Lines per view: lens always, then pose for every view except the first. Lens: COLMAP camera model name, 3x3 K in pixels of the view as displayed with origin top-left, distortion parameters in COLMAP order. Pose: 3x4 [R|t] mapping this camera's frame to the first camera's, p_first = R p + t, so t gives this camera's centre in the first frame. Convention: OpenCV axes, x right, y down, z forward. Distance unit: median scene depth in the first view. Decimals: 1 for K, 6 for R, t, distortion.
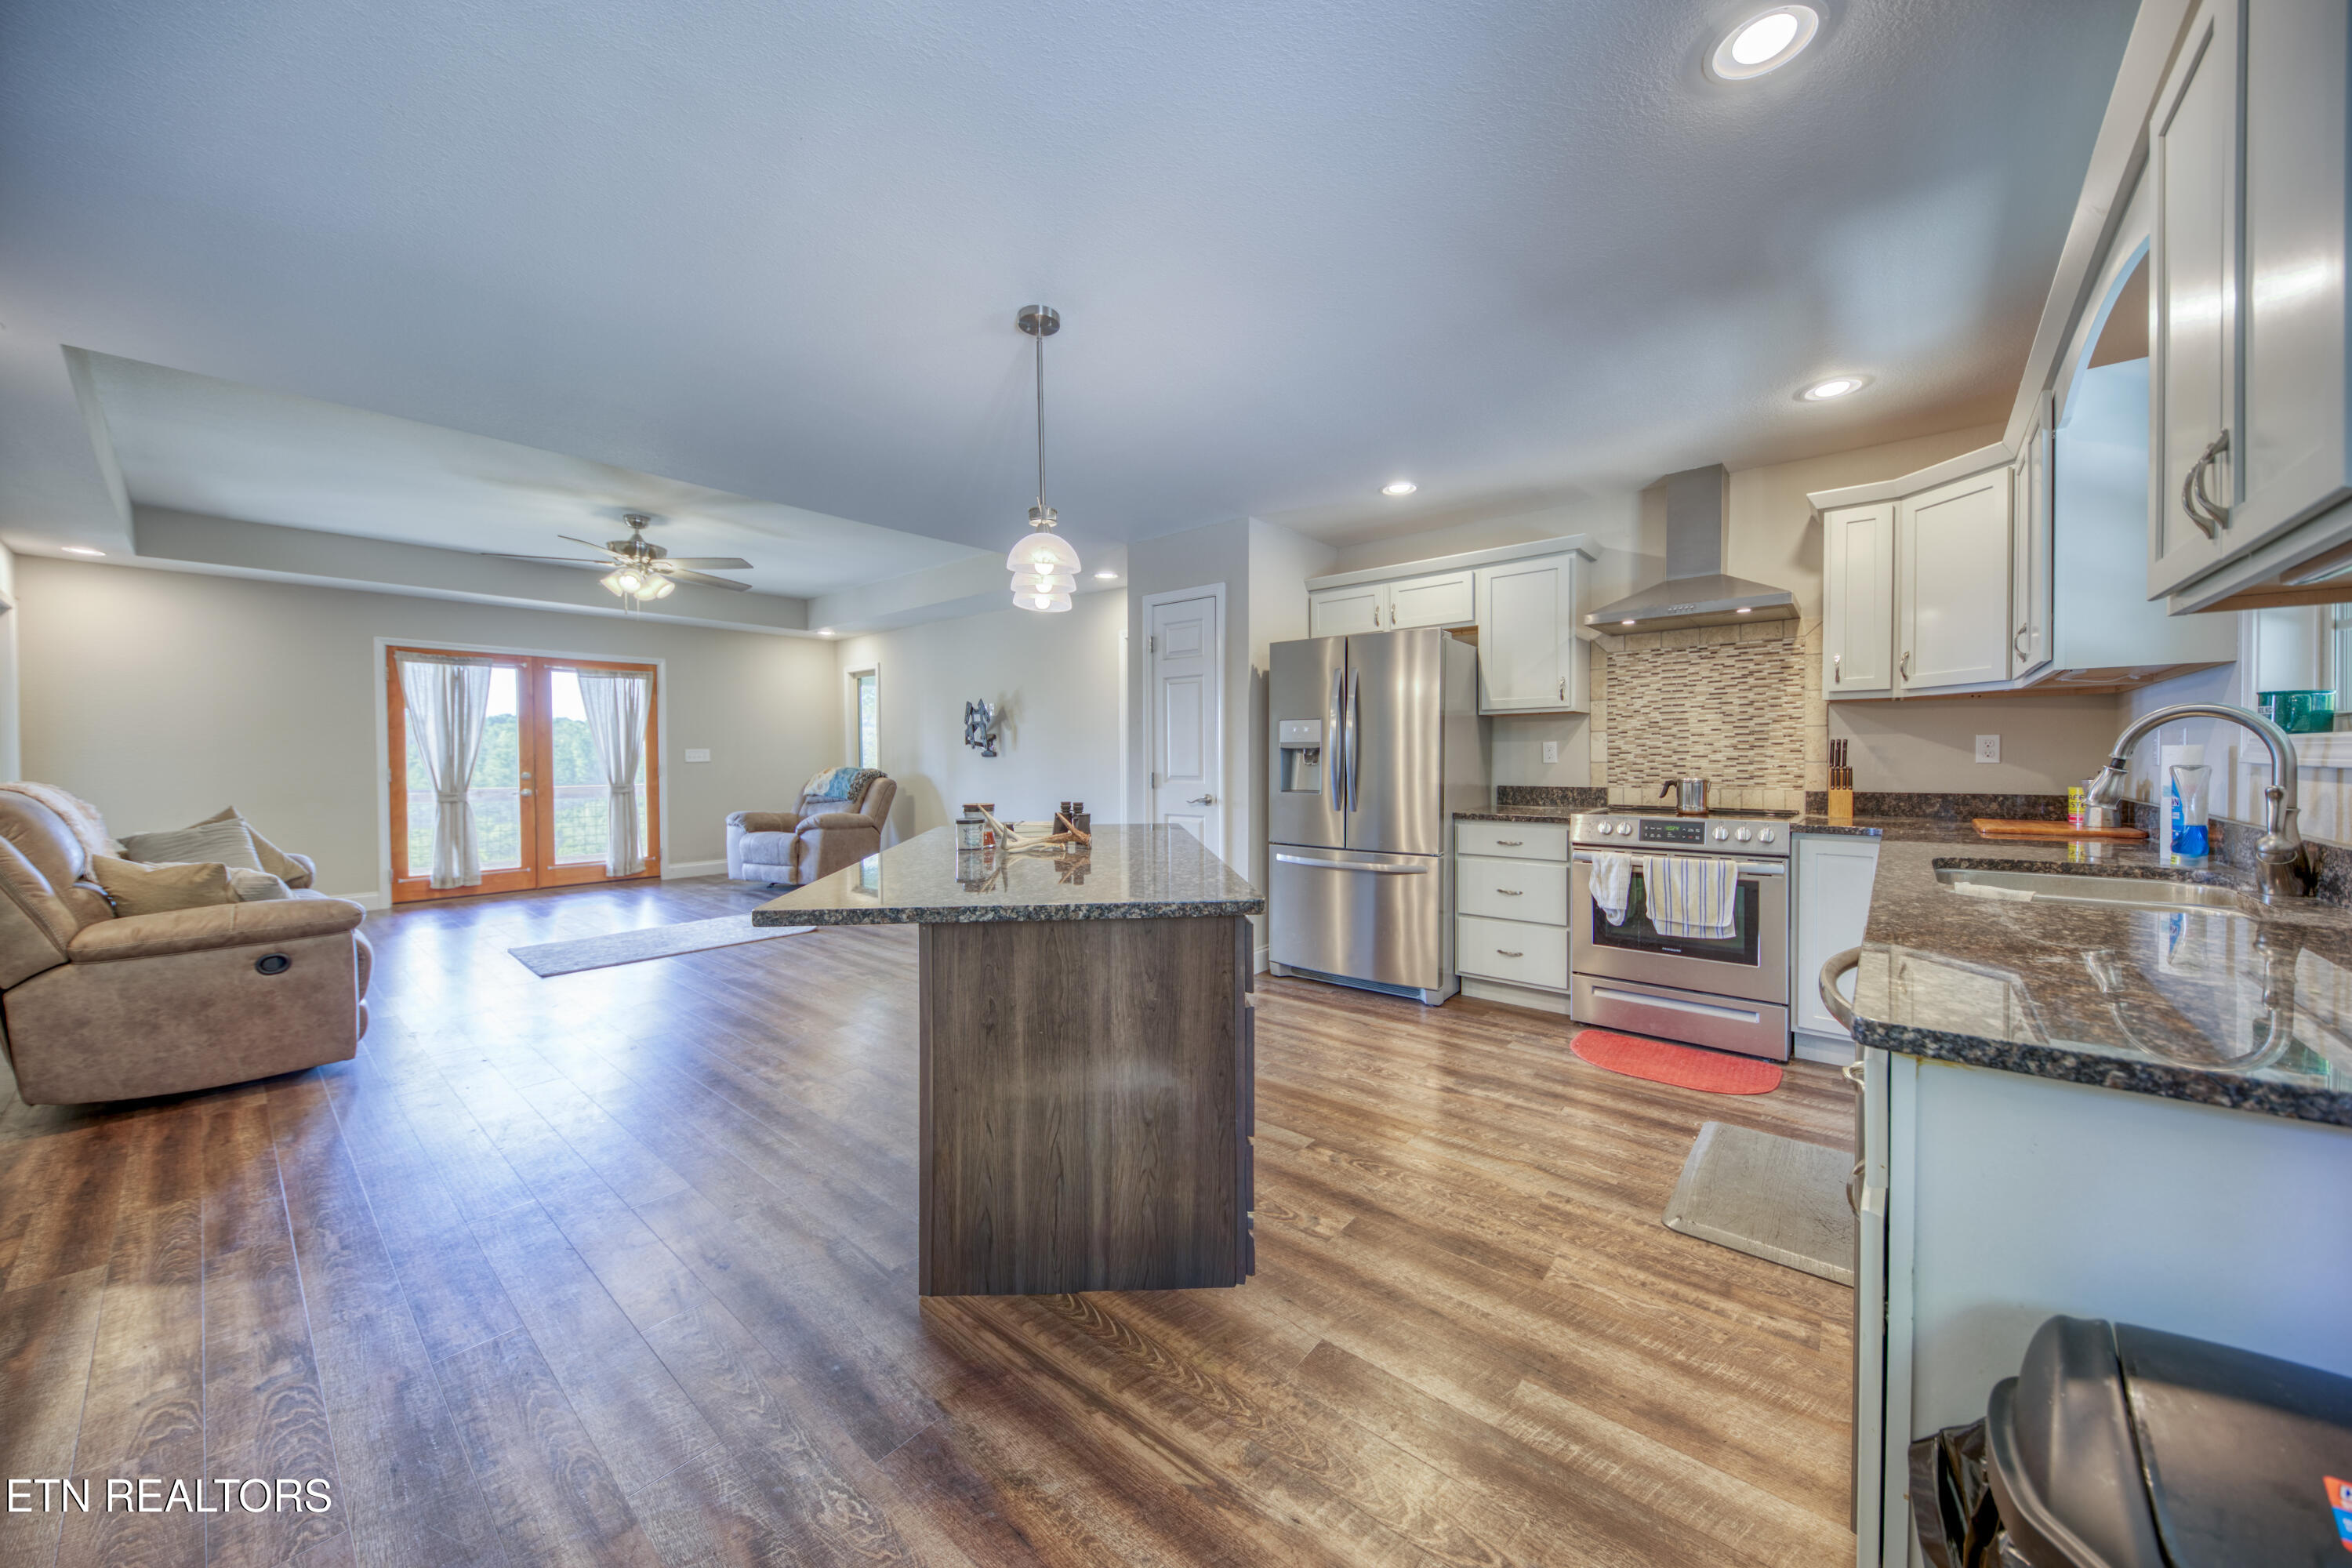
lens RADIAL K [[835.1, 0, 1171.9], [0, 835.1, 772.7], [0, 0, 1]] dist [0.015350, -0.007138]
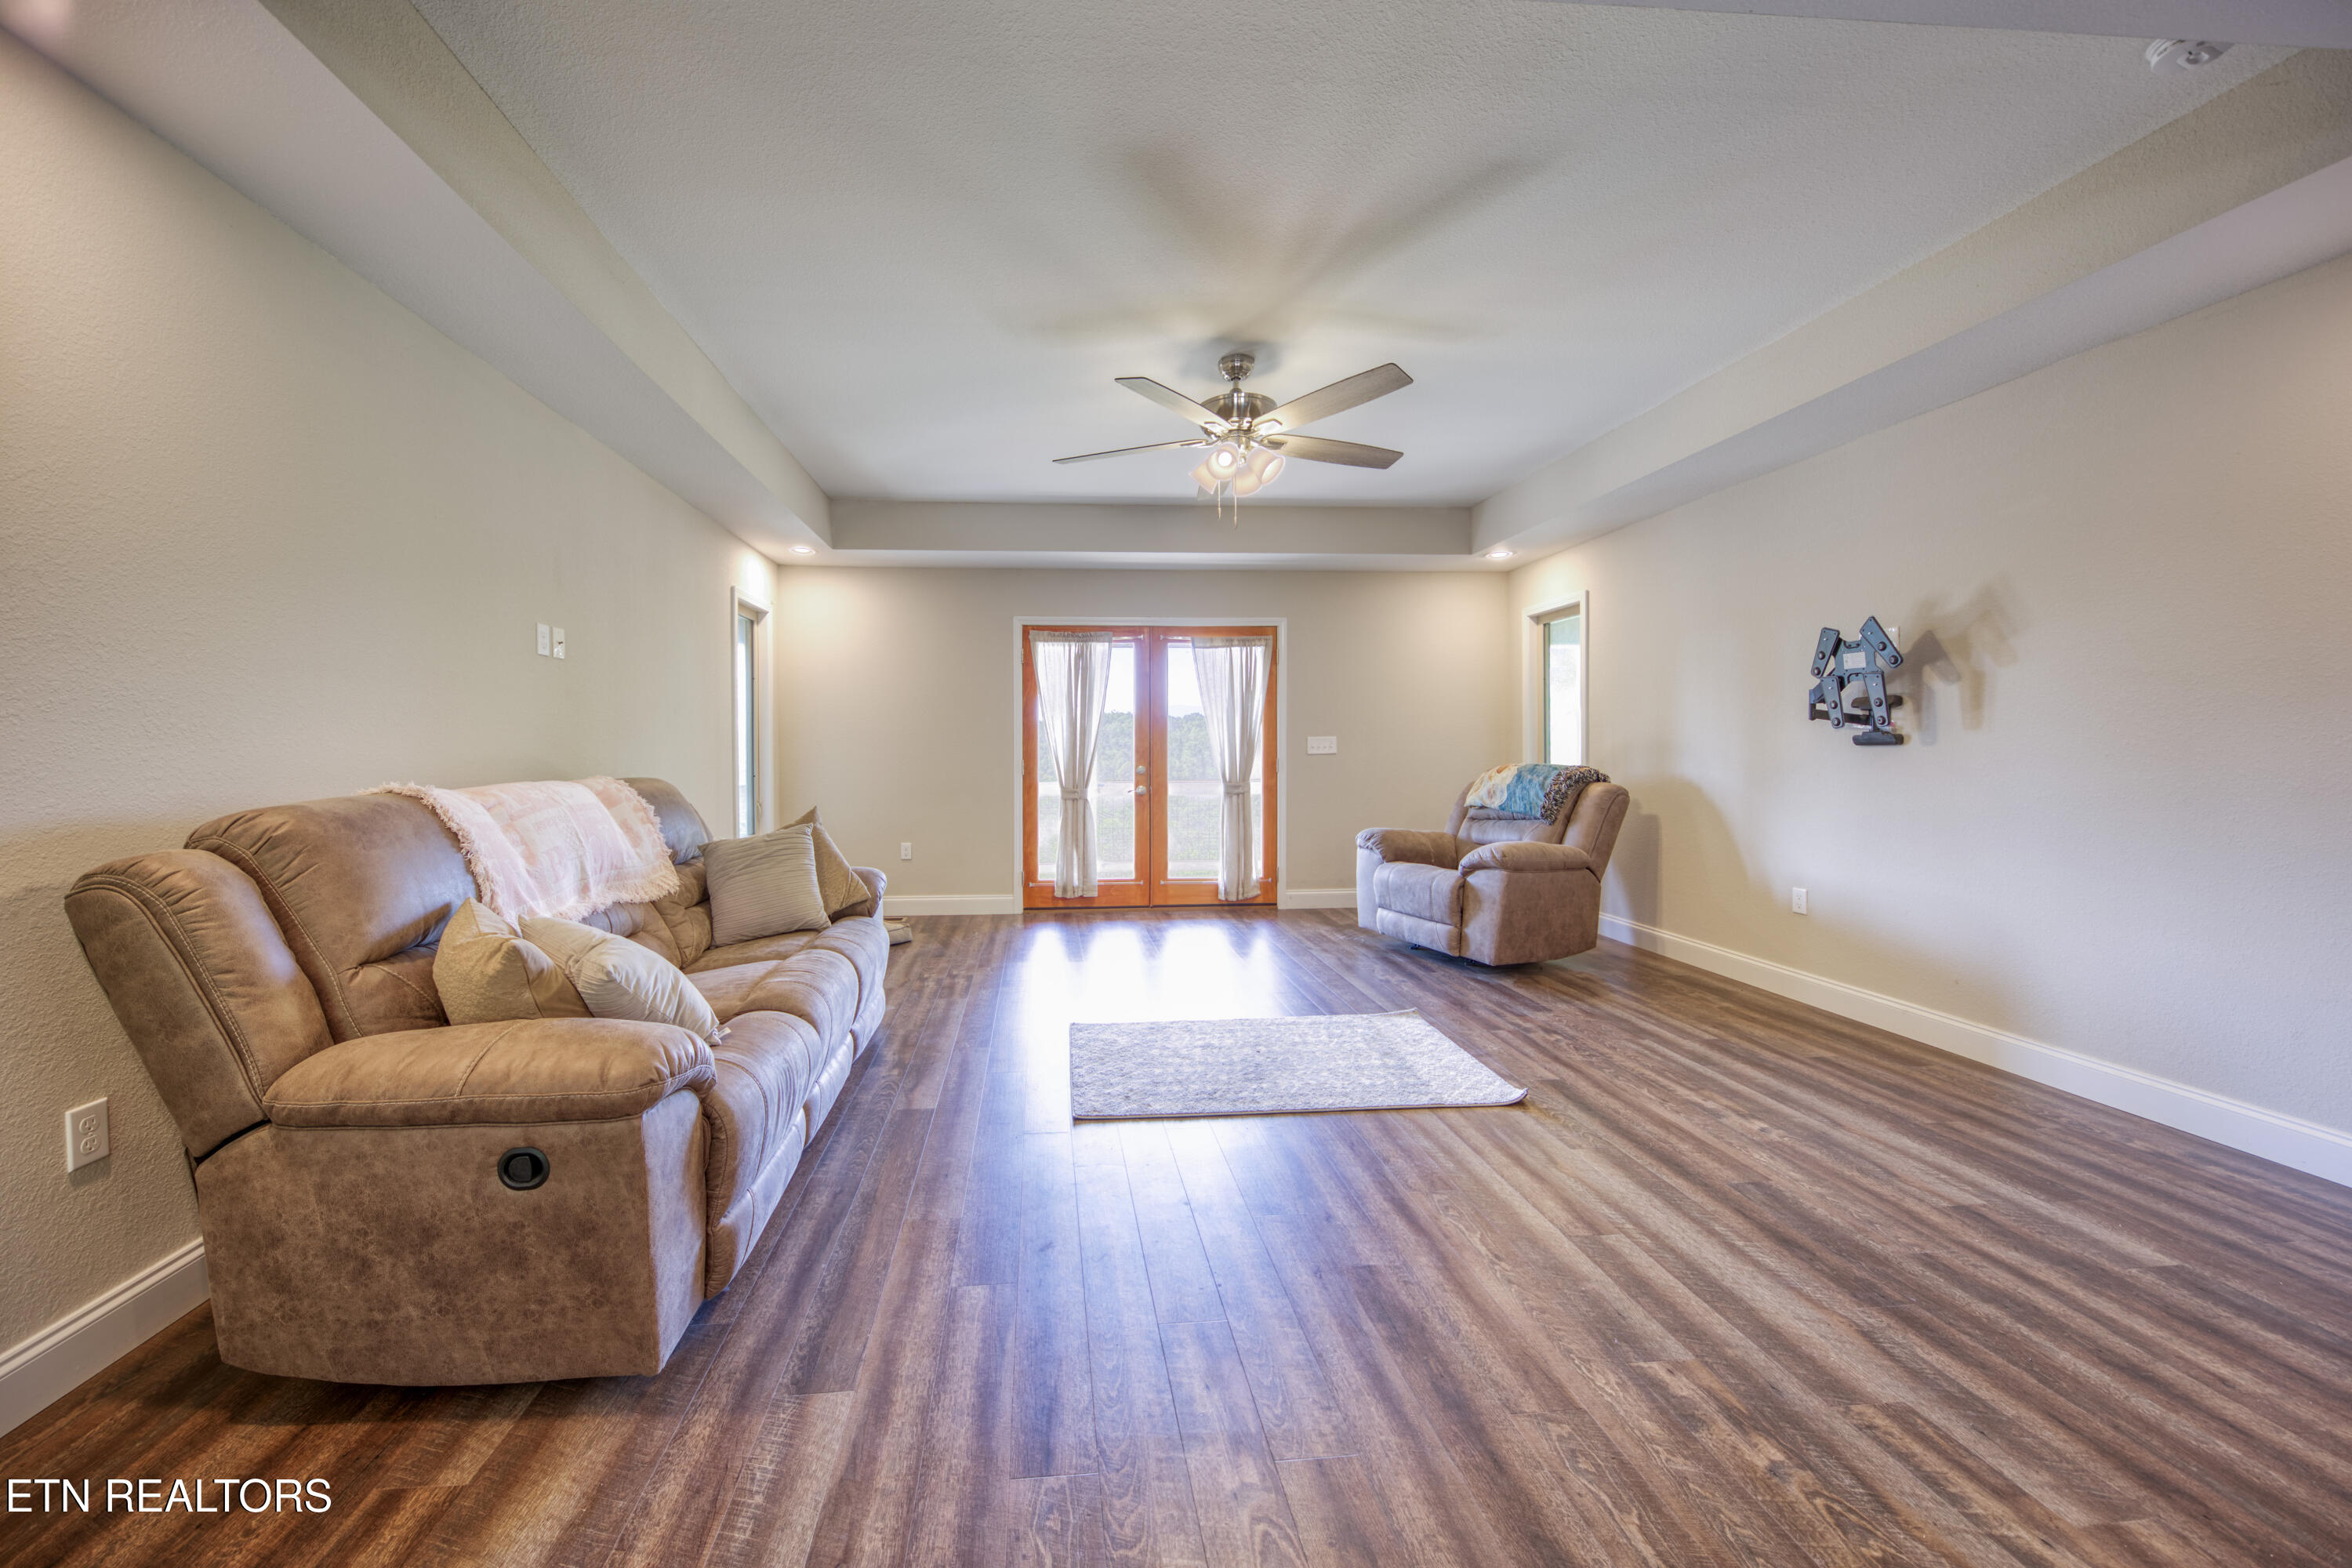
lens RADIAL K [[835.1, 0, 1171.9], [0, 835.1, 772.7], [0, 0, 1]] dist [0.015350, -0.007138]
pose [[0.762496, 0.018008, -0.646742, -0.218488], [-0.011537, 0.999832, 0.014237, -0.006111], [0.646890, -0.003394, 0.762576, 0.405993]]
